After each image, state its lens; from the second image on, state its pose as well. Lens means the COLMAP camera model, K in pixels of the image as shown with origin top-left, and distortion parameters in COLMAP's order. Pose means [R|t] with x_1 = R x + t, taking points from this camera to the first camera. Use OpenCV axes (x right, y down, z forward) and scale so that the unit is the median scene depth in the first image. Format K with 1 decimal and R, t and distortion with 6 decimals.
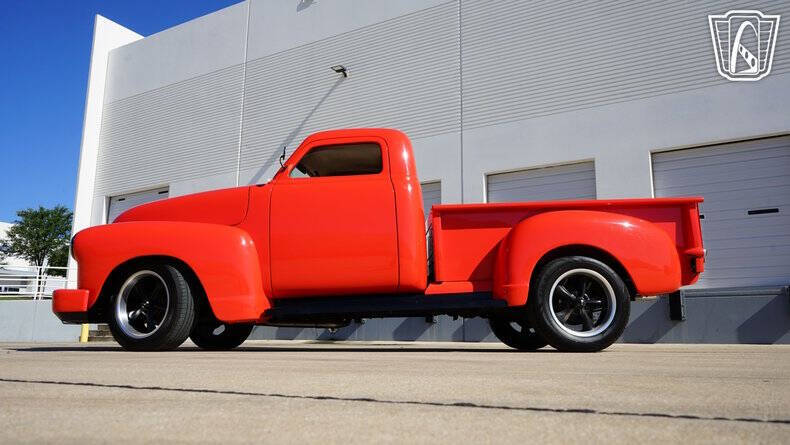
lens RADIAL K [[629.1, 0, 395.2], [0, 629.1, 221.5], [0, 0, 1]] dist [-0.020803, 0.020909]
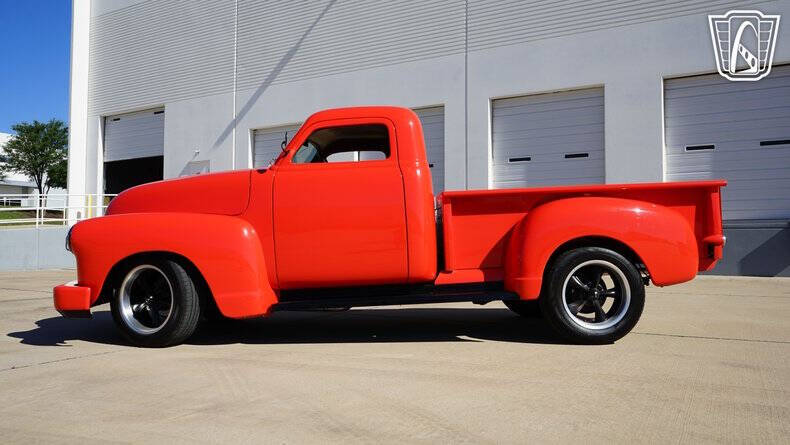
lens RADIAL K [[629.1, 0, 395.2], [0, 629.1, 221.9], [0, 0, 1]] dist [-0.020803, 0.020909]
pose [[0.999980, -0.006260, -0.000964, -0.012003], [0.006334, 0.987850, 0.155282, -0.128219], [-0.000020, -0.155285, 0.987870, 0.048974]]
